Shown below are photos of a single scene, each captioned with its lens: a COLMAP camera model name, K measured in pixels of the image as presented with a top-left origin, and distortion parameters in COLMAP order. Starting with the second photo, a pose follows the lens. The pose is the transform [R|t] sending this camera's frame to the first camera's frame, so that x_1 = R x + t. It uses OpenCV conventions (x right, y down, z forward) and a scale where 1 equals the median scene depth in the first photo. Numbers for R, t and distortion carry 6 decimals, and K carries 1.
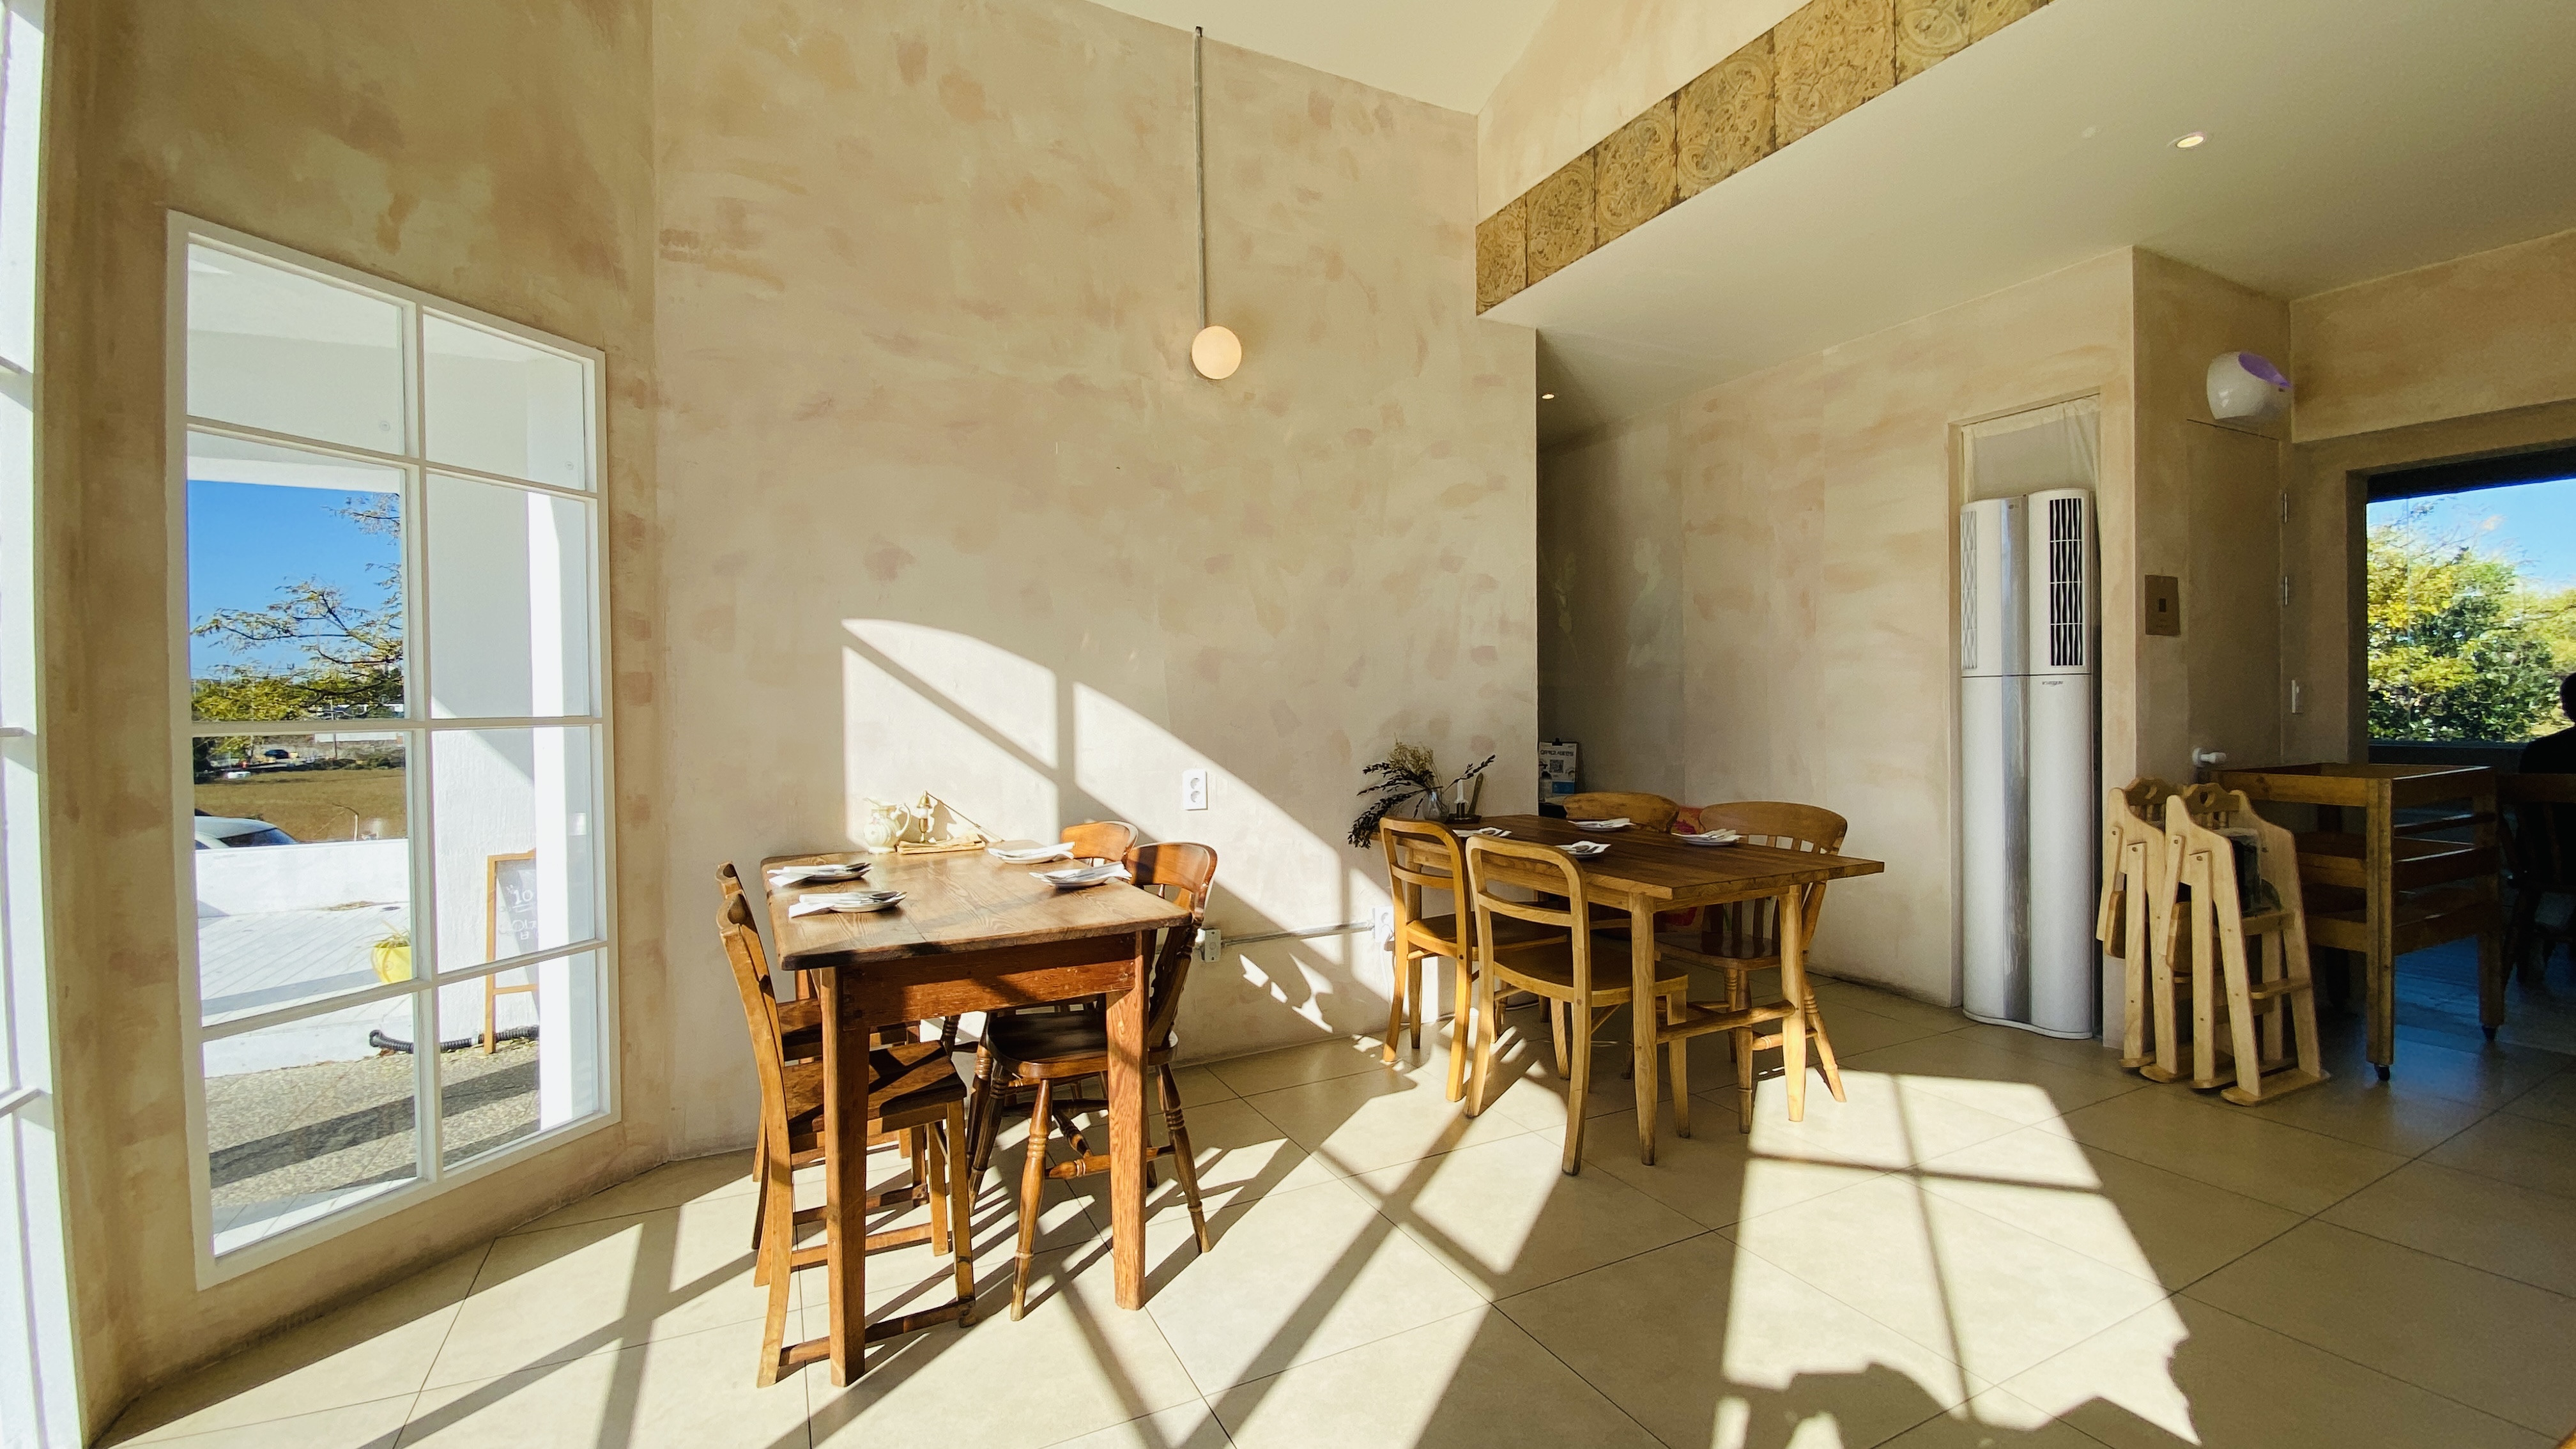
lens RADIAL K [[1041.6, 0, 1311.2], [0, 1041.6, 711.3], [0, 0, 1]] dist [-0.011296, -0.000589]
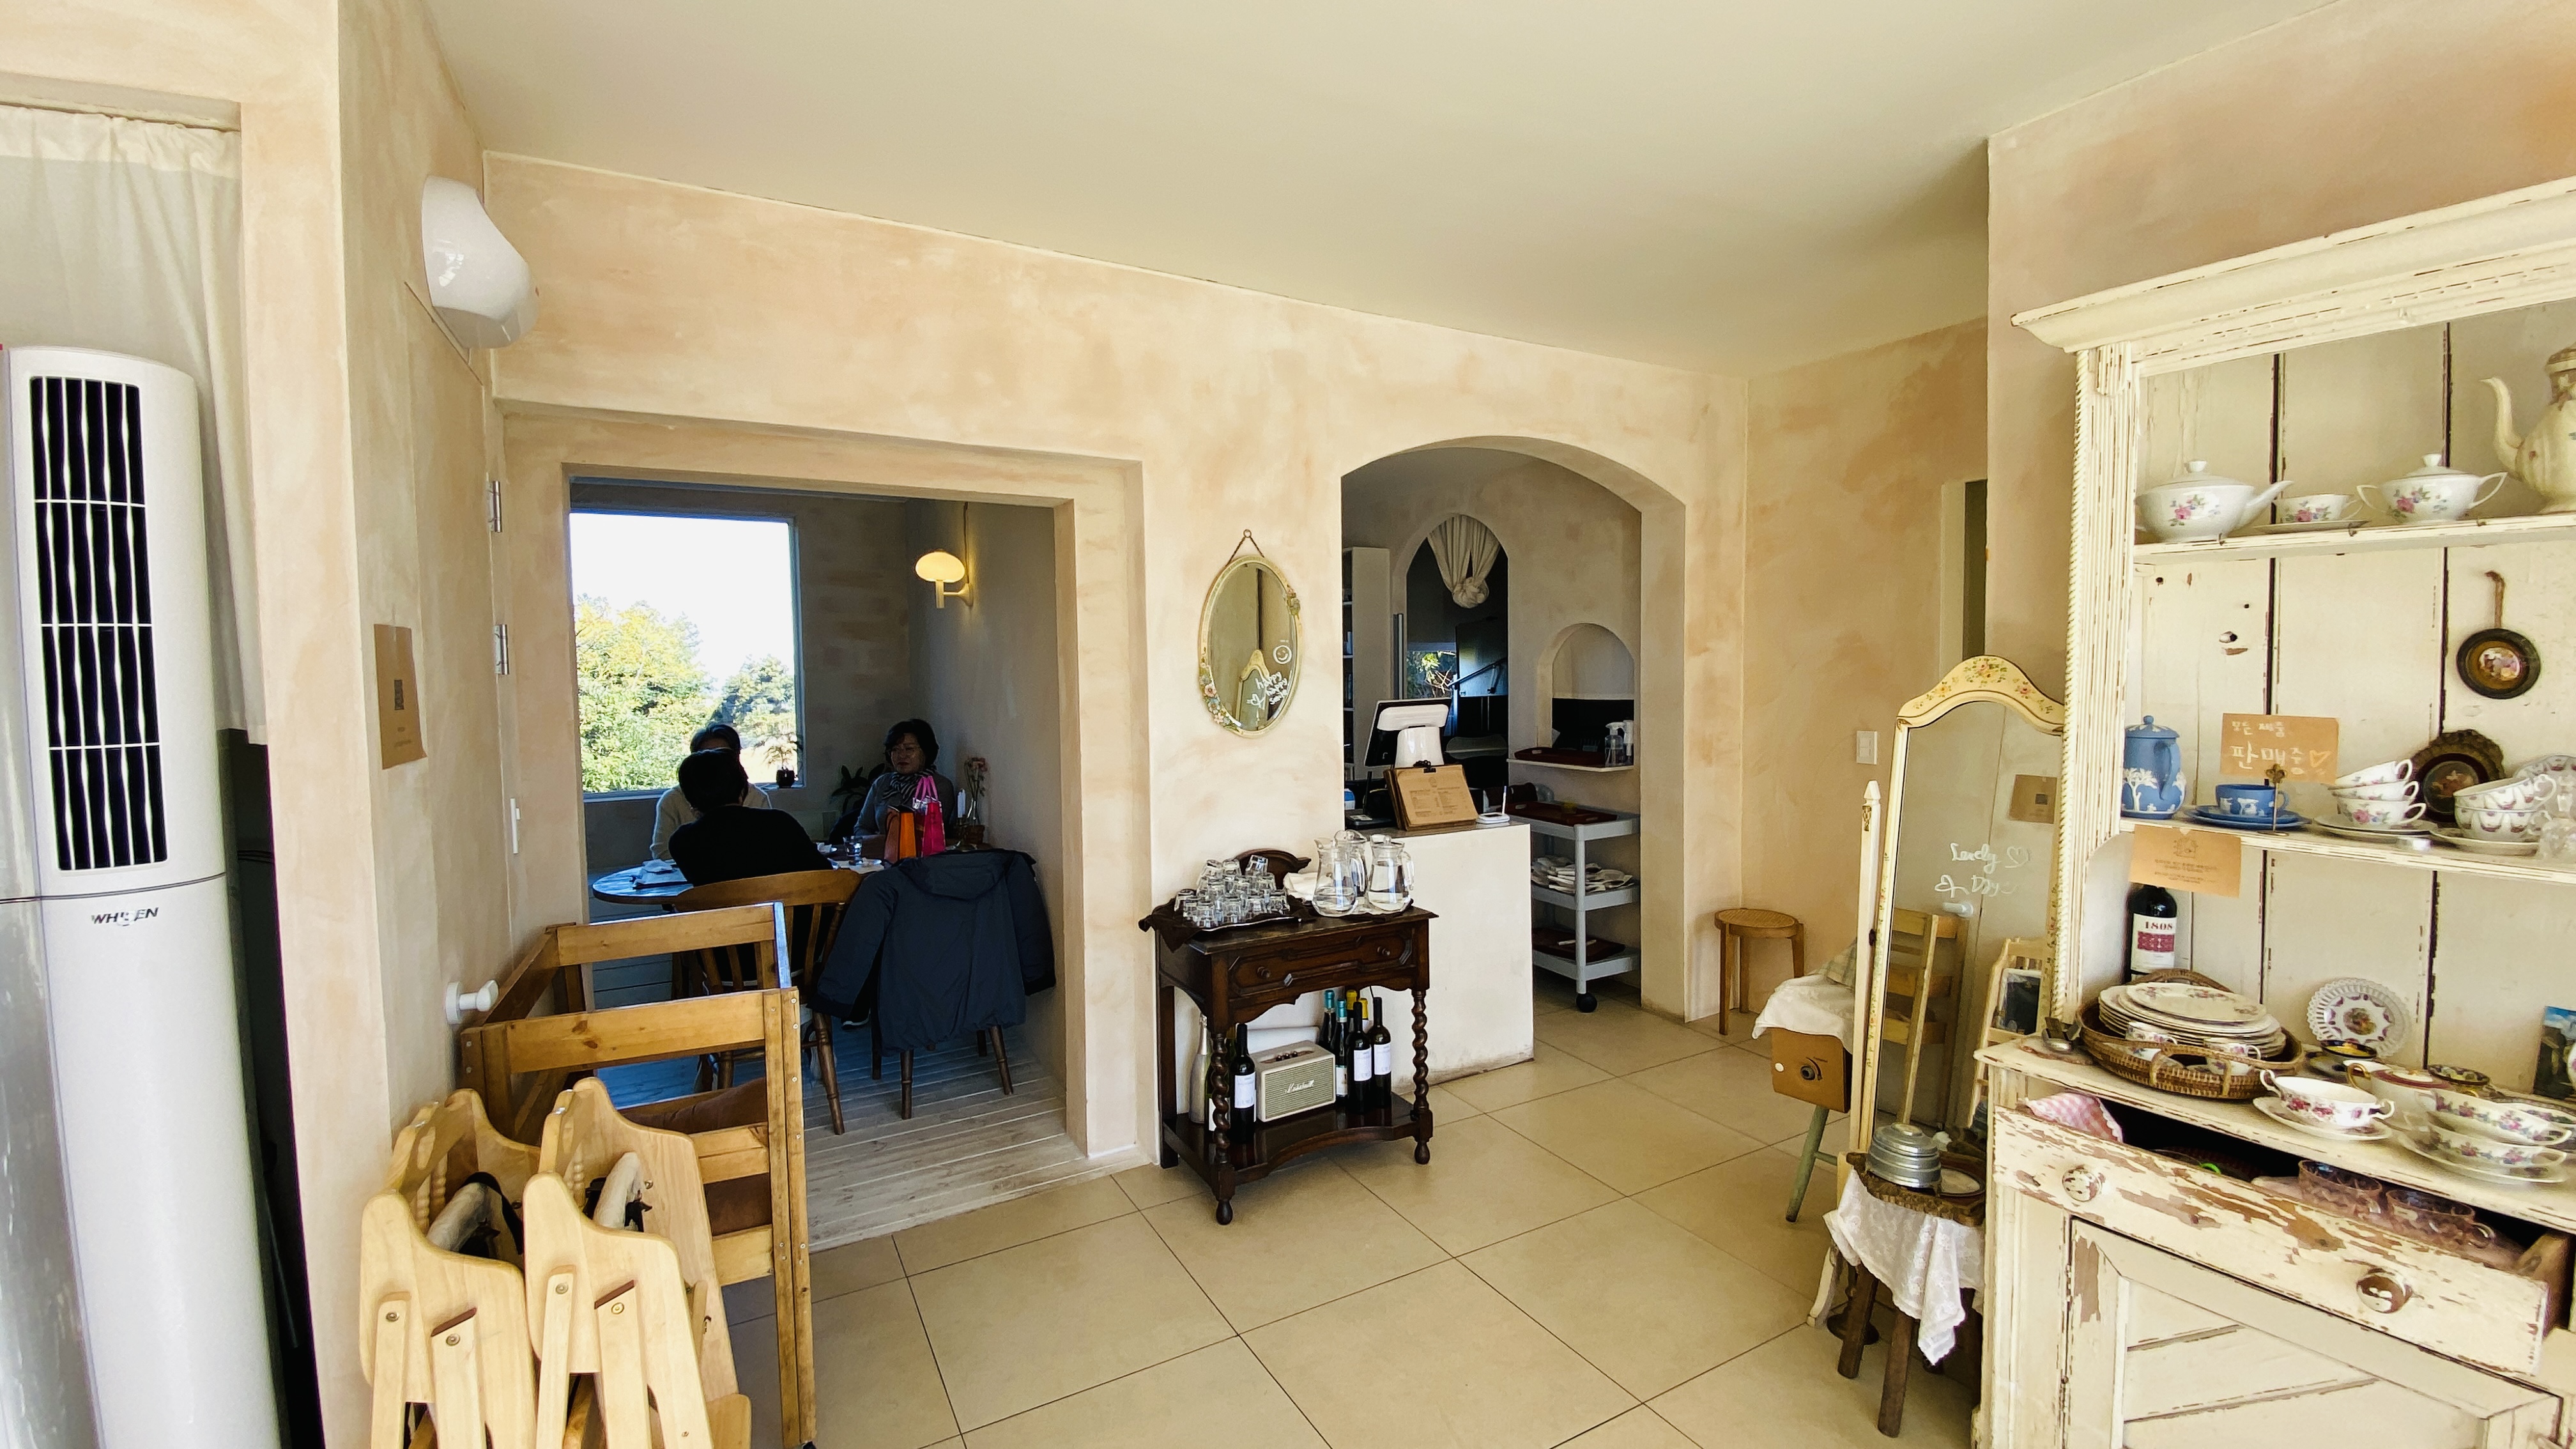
lens RADIAL K [[1041.6, 0, 1295.4], [0, 1041.6, 711.4], [0, 0, 1]] dist [-0.011296, -0.000589]
pose [[-0.056008, -0.035281, 0.997807, 0.163033], [0.019999, 0.999135, 0.036450, -0.045390], [-0.998230, 0.021997, -0.055254, 0.284708]]
